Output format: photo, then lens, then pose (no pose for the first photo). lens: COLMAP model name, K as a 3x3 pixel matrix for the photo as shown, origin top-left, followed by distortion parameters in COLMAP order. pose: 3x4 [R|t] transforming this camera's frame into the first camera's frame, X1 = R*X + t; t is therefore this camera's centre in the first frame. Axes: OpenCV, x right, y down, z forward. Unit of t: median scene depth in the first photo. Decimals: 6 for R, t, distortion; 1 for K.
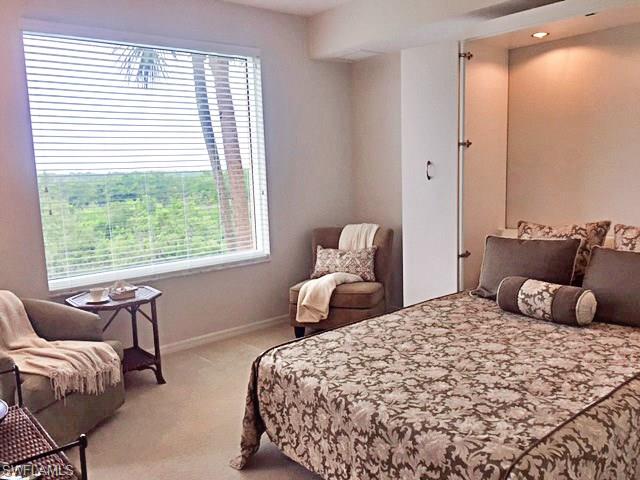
lens RADIAL K [[554.0, 0, 320.0], [0, 554.0, 240.0], [0, 0, 1]] dist [0.073904, -0.072114]
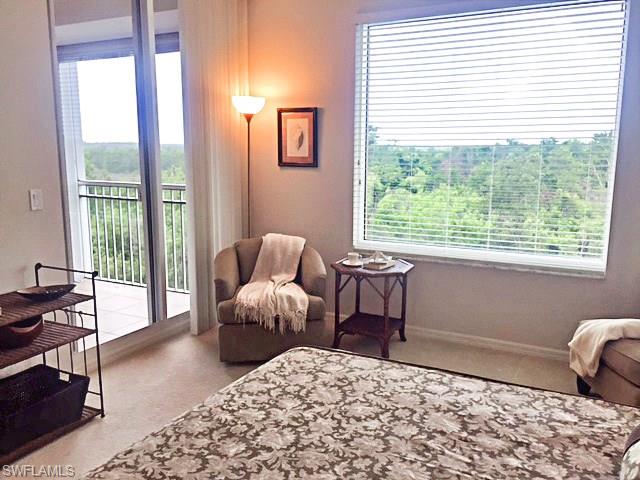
lens RADIAL K [[554.0, 0, 320.0], [0, 554.0, 240.0], [0, 0, 1]] dist [0.073904, -0.072114]
pose [[0.378540, 0.195197, -0.904768, 0.730771], [-0.139853, 0.978349, 0.152560, -0.125263], [0.914958, 0.068785, 0.397643, 0.632350]]
